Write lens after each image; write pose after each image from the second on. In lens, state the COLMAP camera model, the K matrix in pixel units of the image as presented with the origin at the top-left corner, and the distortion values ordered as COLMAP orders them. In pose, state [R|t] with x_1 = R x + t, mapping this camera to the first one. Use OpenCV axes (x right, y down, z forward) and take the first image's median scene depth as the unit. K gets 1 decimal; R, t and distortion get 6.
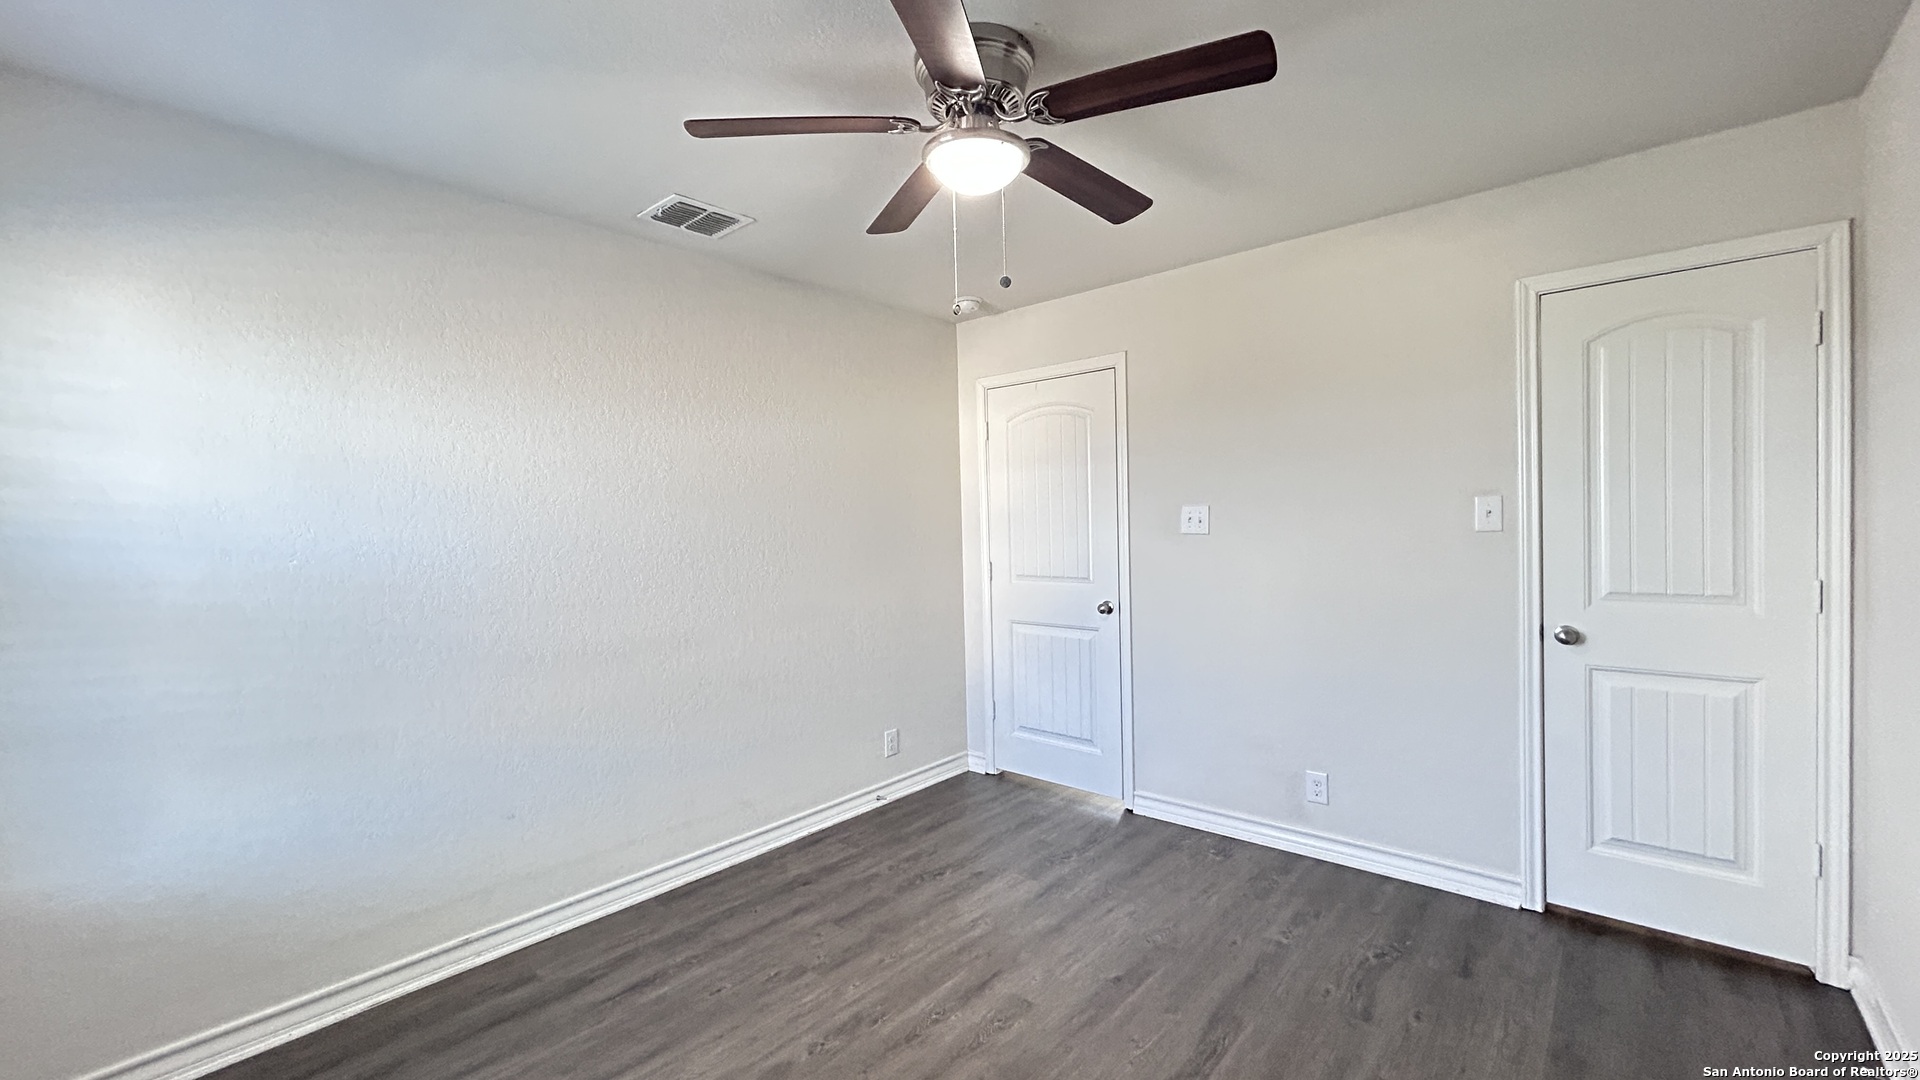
lens RADIAL K [[775.0, 0, 957.2], [0, 775.0, 535.7], [0, 0, 1]] dist [0.006165, 0.000397]
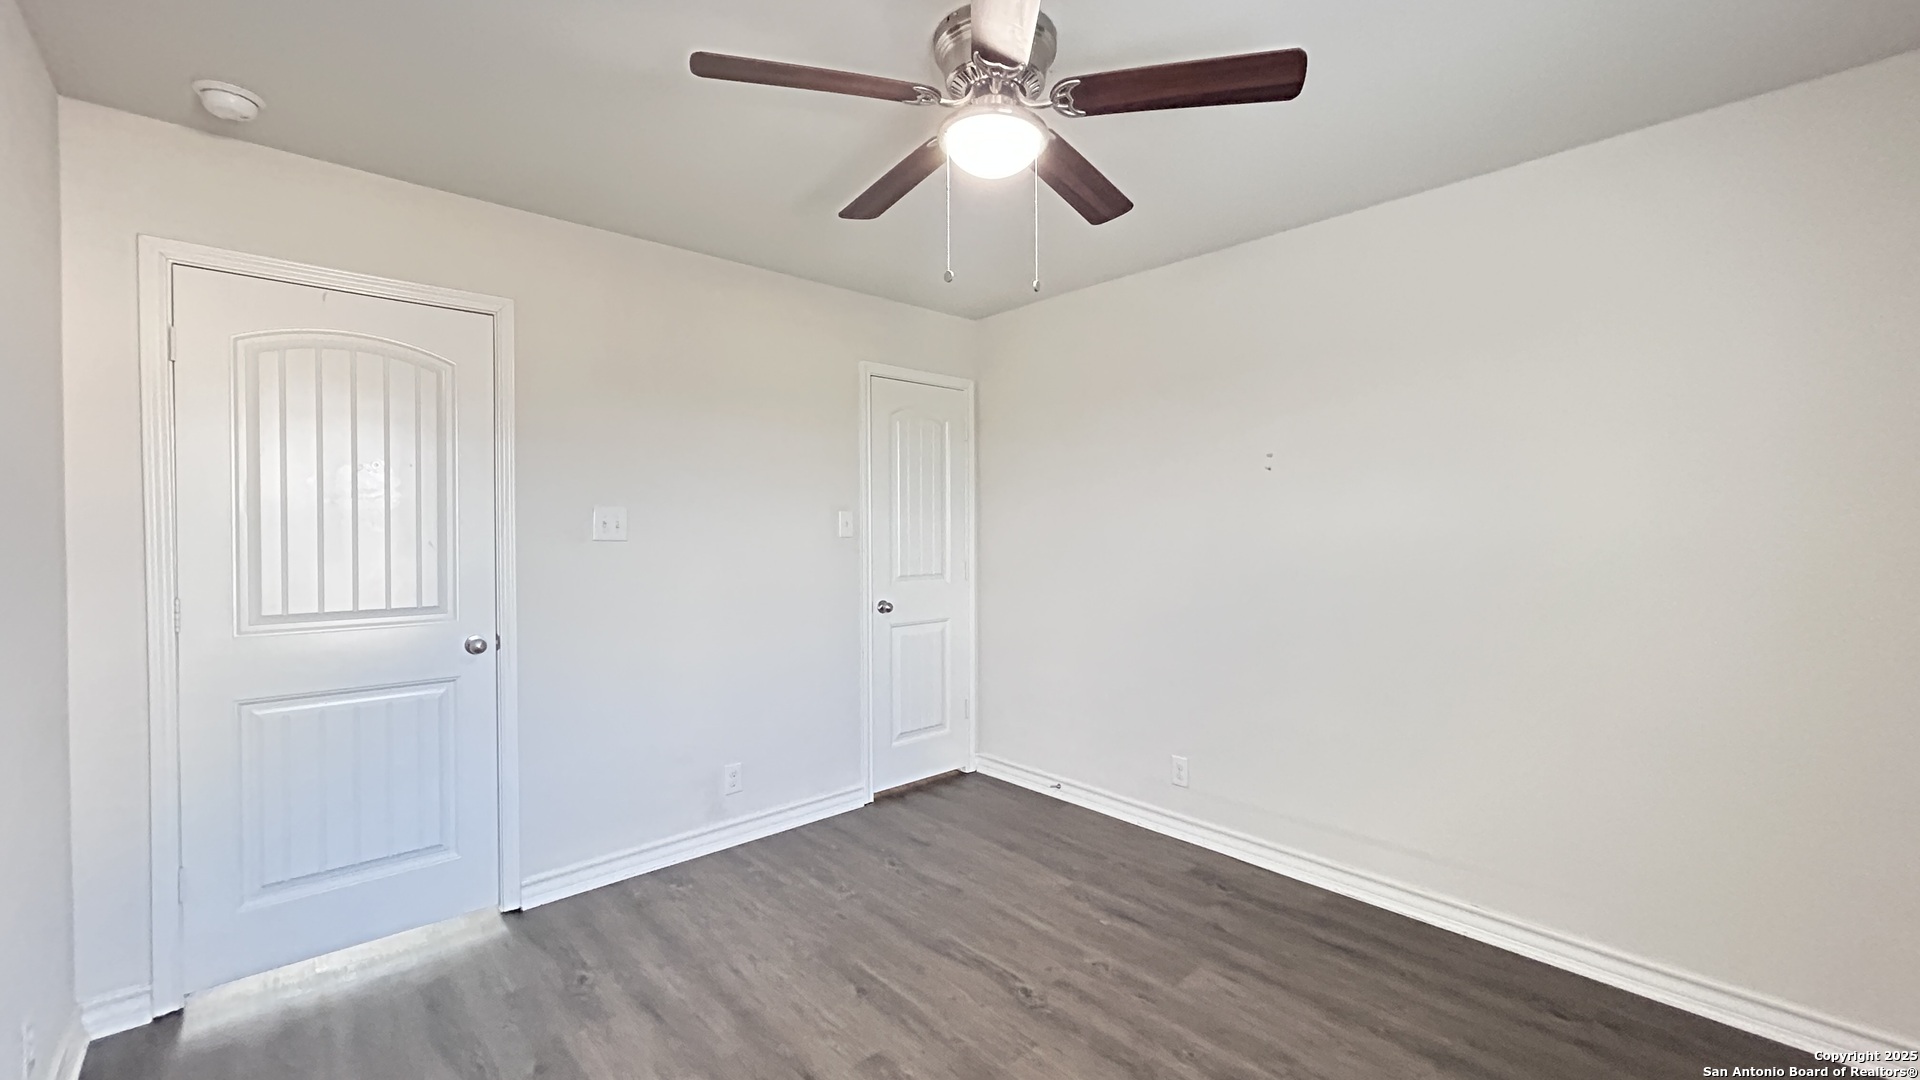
lens RADIAL K [[775.0, 0, 964.7], [0, 775.0, 533.7], [0, 0, 1]] dist [0.006165, 0.000397]
pose [[0.107883, 0.015100, 0.994049, -0.670620], [0.019533, 0.999659, -0.017305, 0.016822], [-0.993972, 0.021283, 0.107551, 0.671063]]
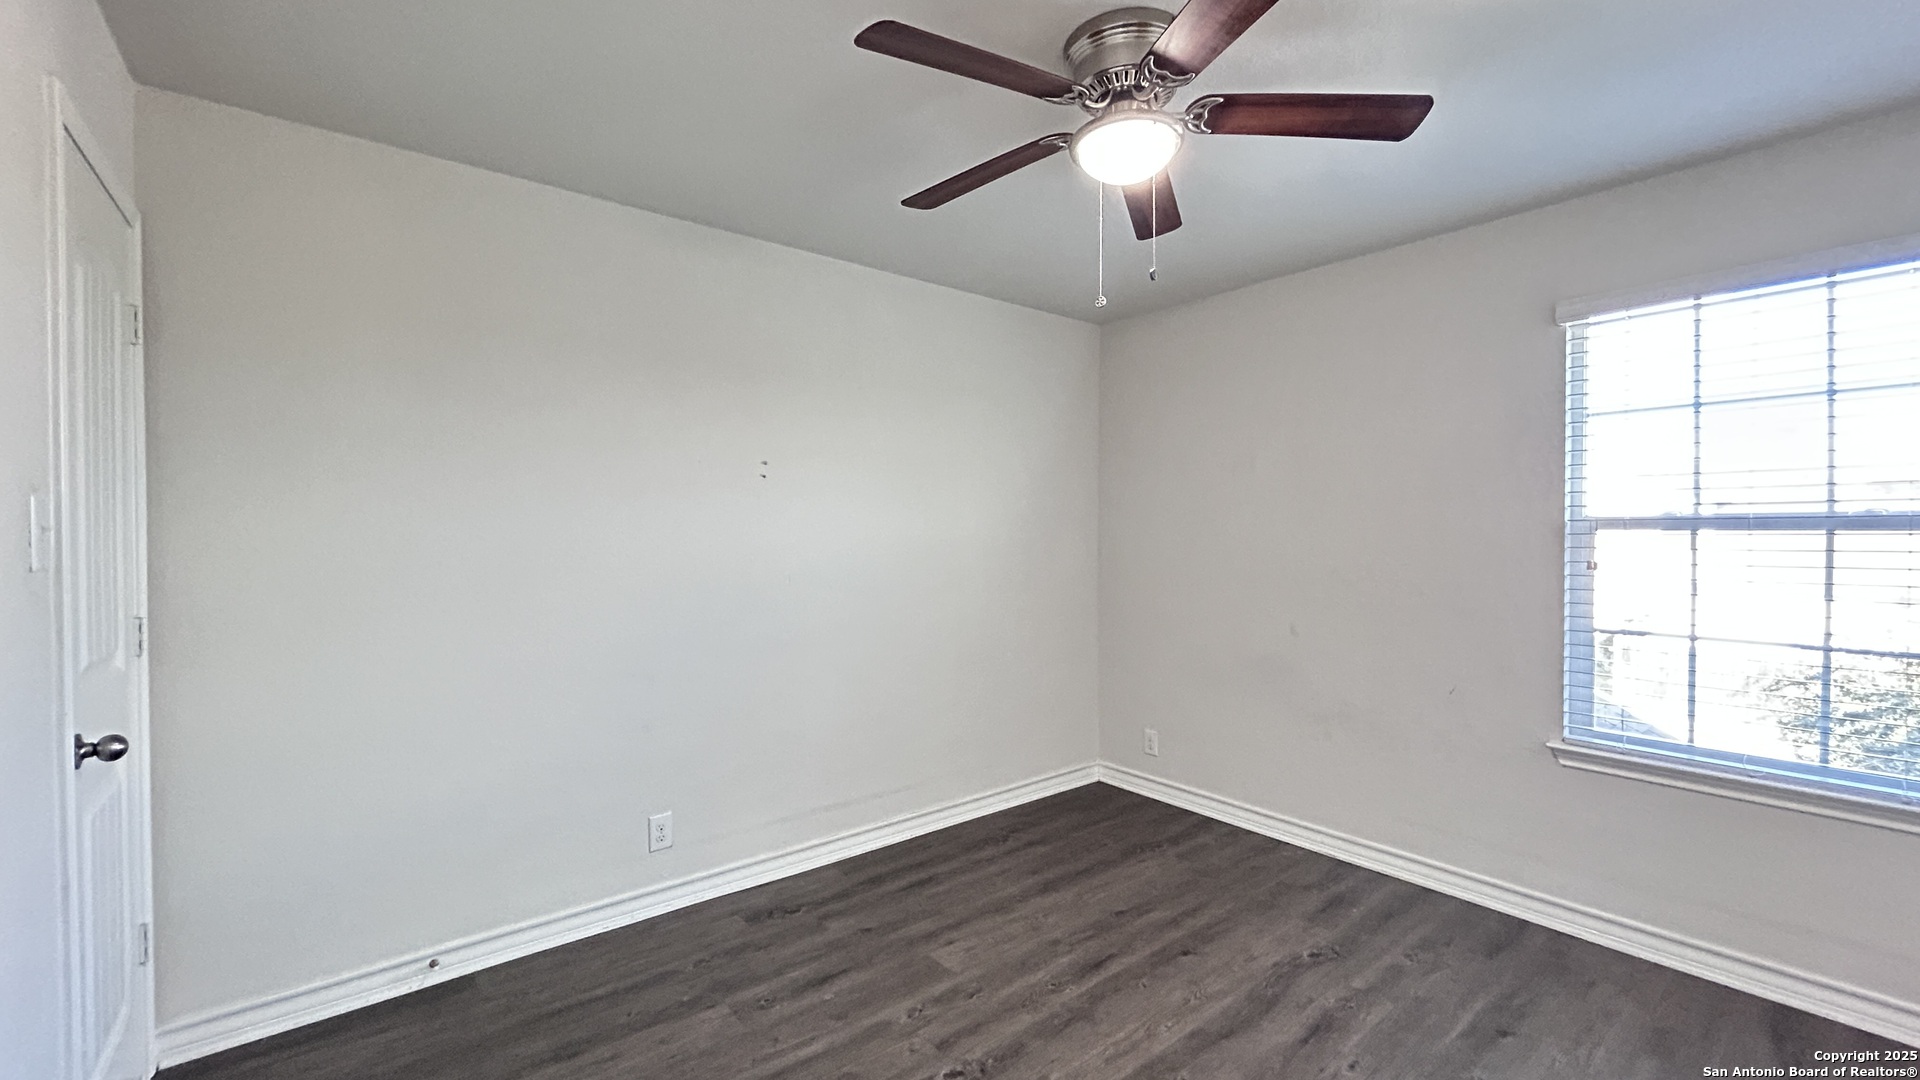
lens RADIAL K [[775.0, 0, 957.5], [0, 775.0, 533.6], [0, 0, 1]] dist [0.006165, 0.000397]
pose [[-0.982939, 0.030795, 0.181334, 0.035885], [0.034904, 0.999200, 0.019514, -0.018804], [-0.180588, 0.025510, -0.983228, 1.410738]]
